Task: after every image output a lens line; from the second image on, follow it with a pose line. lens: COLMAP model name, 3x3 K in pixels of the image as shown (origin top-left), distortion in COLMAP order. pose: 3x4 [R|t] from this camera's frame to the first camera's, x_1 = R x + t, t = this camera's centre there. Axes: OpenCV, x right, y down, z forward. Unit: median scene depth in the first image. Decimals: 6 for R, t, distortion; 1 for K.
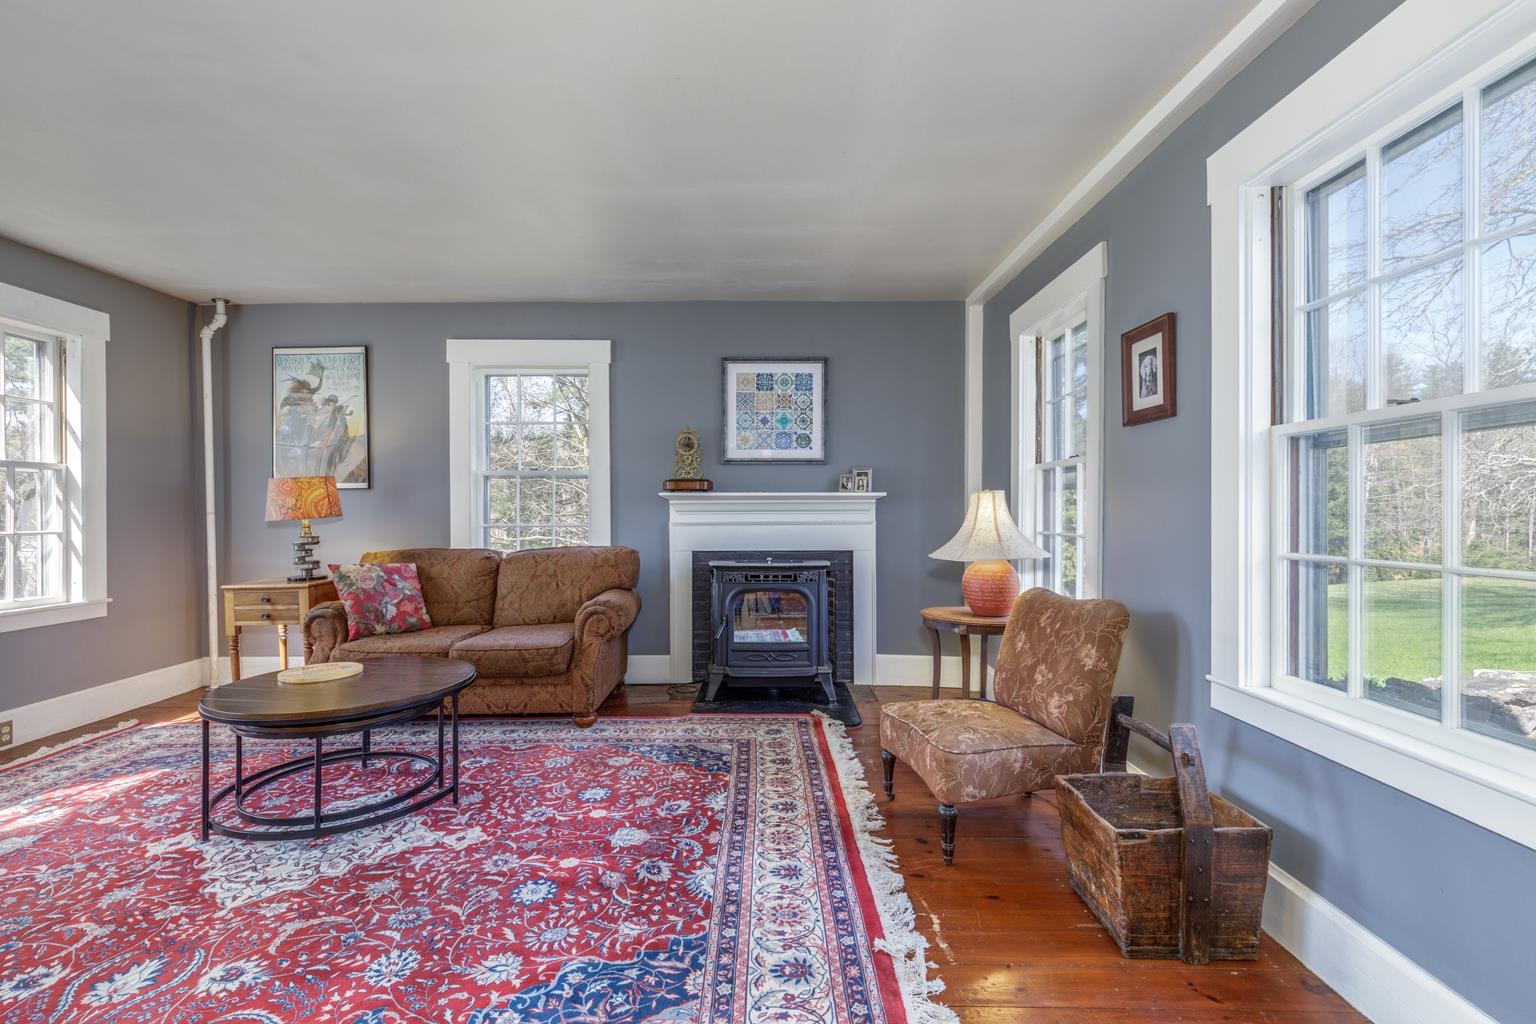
lens RADIAL K [[708.9, 0, 774.2], [0, 708.9, 517.9], [0, 0, 1]] dist [0.003141, -0.000284]
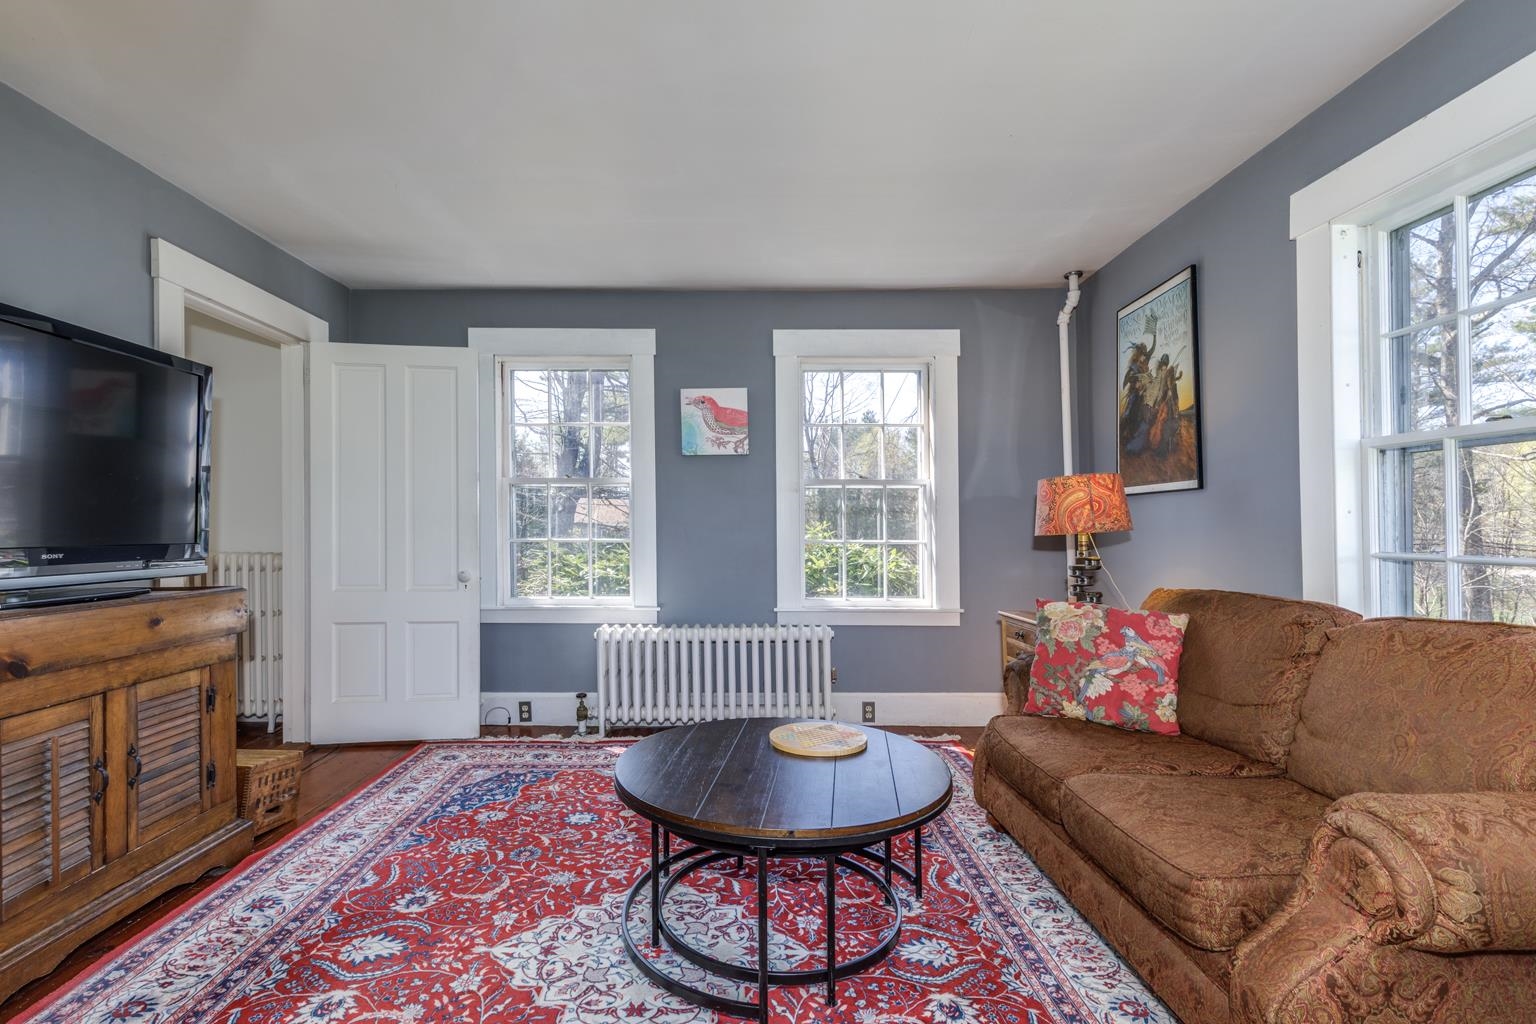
lens RADIAL K [[706.2, 0, 747.5], [0, 706.2, 516.9], [0, 0, 1]] dist [0.004137, 0.000096]
pose [[-0.021035, -0.007832, -0.999748, 0.097586], [-0.012410, 0.999894, -0.007572, -0.008018], [0.999702, 0.012247, -0.021130, 0.862381]]
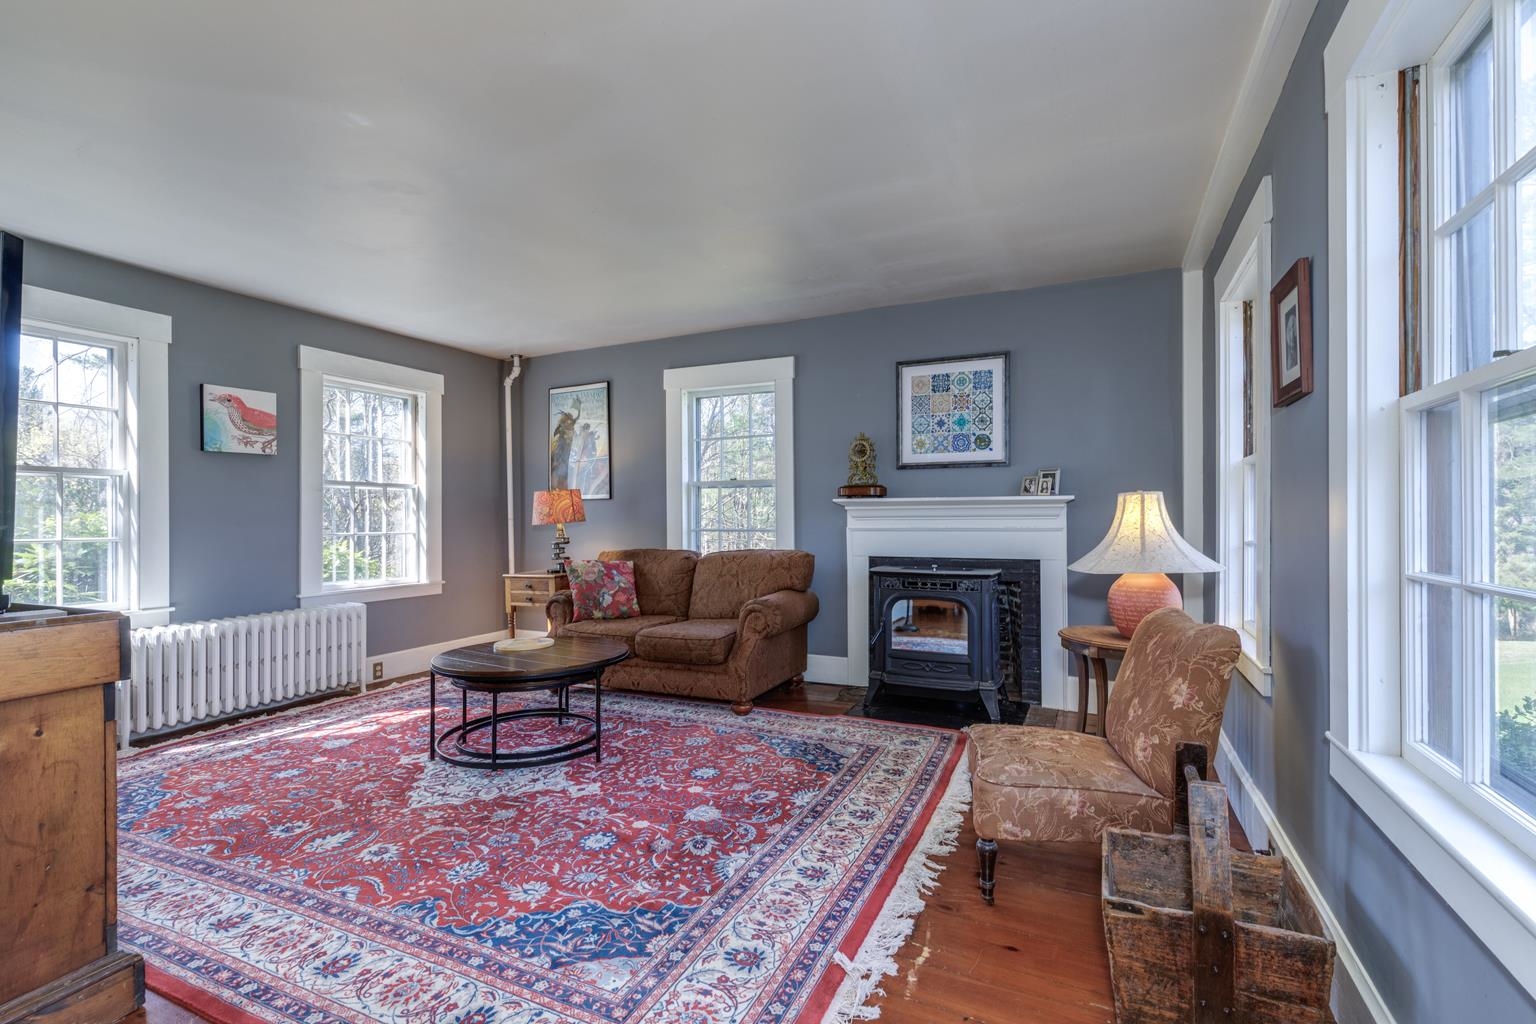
lens RADIAL K [[708.9, 0, 774.2], [0, 708.9, 517.9], [0, 0, 1]] dist [0.003141, -0.000284]
pose [[0.901539, -0.001584, -0.432696, 0.289944], [-0.002006, 0.999967, -0.007841, 0.000600], [0.432694, 0.007937, 0.901506, 0.042876]]
